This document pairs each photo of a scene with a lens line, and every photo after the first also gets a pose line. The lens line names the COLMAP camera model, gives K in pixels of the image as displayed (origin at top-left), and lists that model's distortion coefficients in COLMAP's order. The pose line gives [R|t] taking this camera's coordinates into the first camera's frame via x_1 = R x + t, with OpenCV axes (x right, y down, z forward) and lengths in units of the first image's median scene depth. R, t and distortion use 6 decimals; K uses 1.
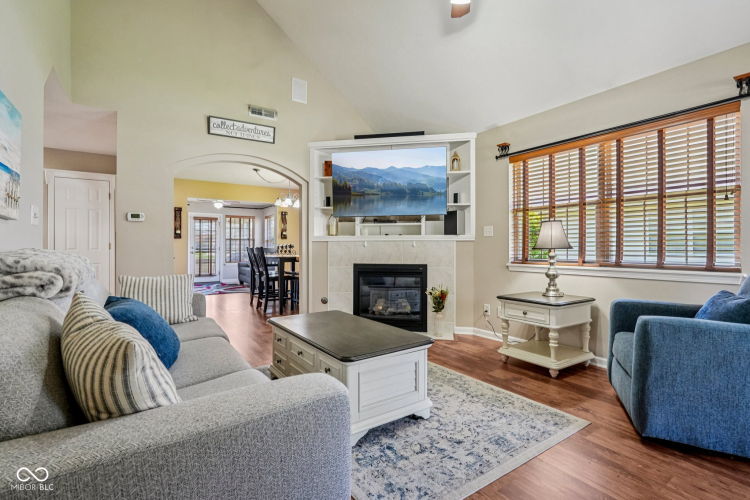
lens RADIAL K [[335.0, 0, 377.9], [0, 335.0, 247.7], [0, 0, 1]] dist [-0.035118, -0.000365]
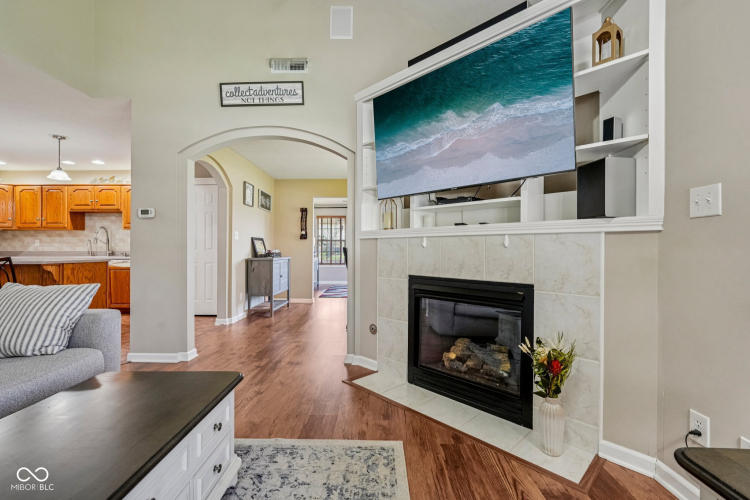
lens RADIAL K [[333.0, 0, 376.7], [0, 333.0, 248.9], [0, 0, 1]] dist [-0.010462, 0.000925]
pose [[0.816564, 0.003364, -0.577245, 0.458579], [-0.004321, 0.999991, -0.000286, 0.002216], [0.577239, 0.002728, 0.816571, 0.968320]]
